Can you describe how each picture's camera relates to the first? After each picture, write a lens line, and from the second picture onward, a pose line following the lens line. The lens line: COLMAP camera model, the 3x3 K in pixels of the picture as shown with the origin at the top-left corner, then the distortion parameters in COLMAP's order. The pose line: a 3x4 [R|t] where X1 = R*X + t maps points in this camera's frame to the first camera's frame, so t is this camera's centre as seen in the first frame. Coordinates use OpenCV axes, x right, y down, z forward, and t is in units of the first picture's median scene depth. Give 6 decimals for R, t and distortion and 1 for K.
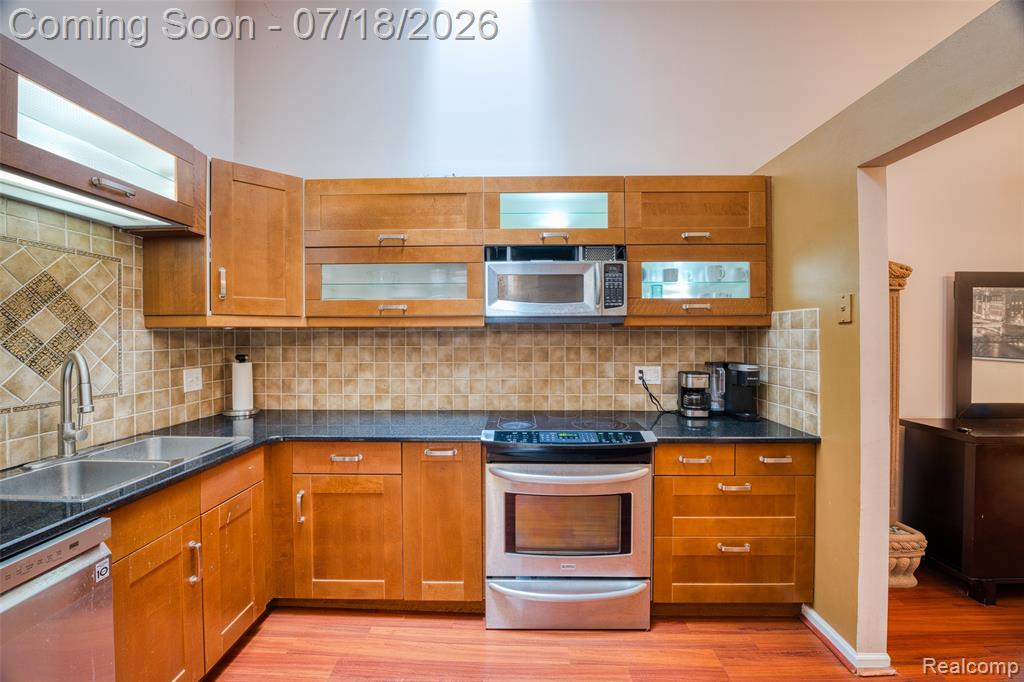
lens RADIAL K [[418.1, 0, 489.2], [0, 418.1, 337.5], [0, 0, 1]] dist [-0.028479, 0.000810]
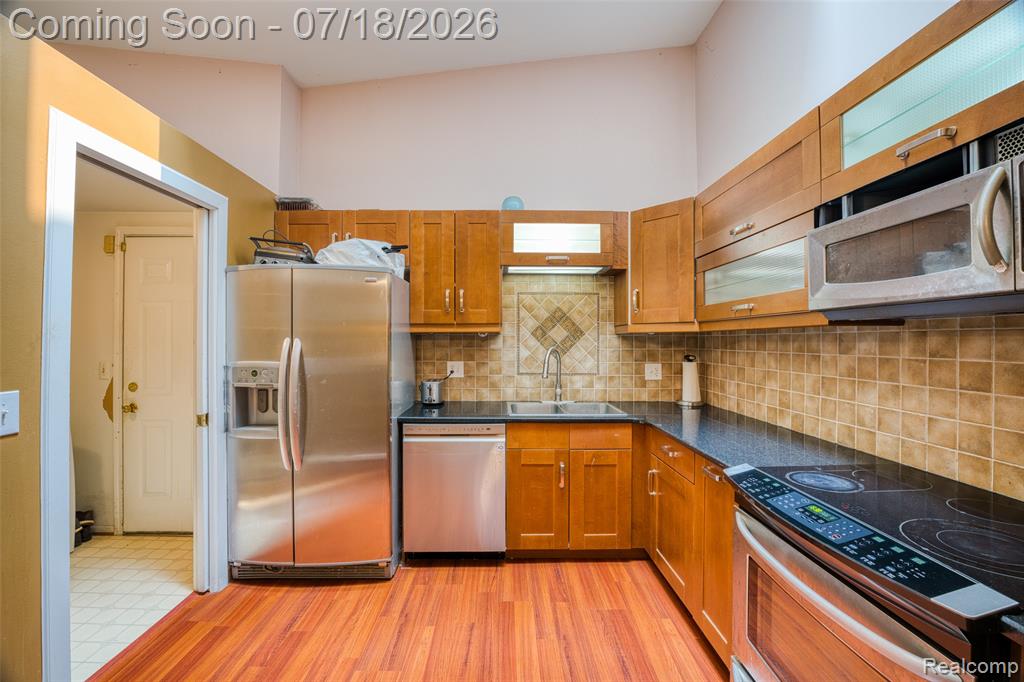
lens RADIAL K [[418.1, 0, 525.0], [0, 418.1, 342.3], [0, 0, 1]] dist [-0.028479, 0.000810]
pose [[0.057201, 0.006065, -0.998344, 0.645654], [-0.008269, 0.999950, 0.005601, 0.001105], [0.998328, 0.007934, 0.057249, 0.504128]]
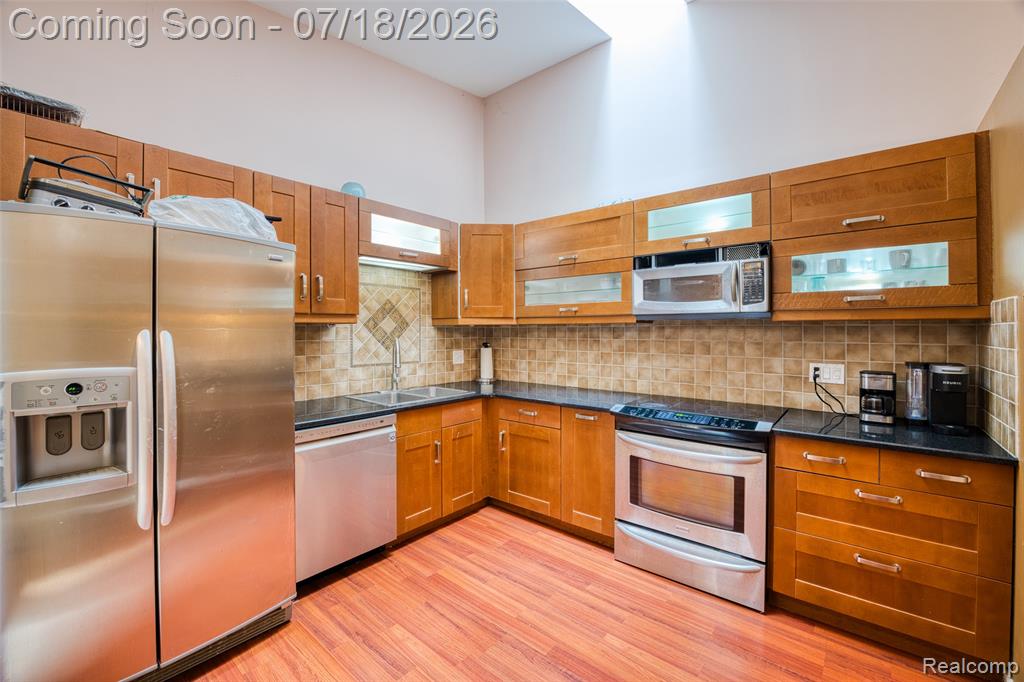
lens RADIAL K [[418.1, 0, 499.2], [0, 418.1, 331.8], [0, 0, 1]] dist [-0.028479, 0.000810]
pose [[0.781235, 0.003285, -0.624229, 0.455864], [-0.004277, 0.999991, -0.000090, 0.001421], [0.624223, 0.002741, 0.781241, -0.204769]]
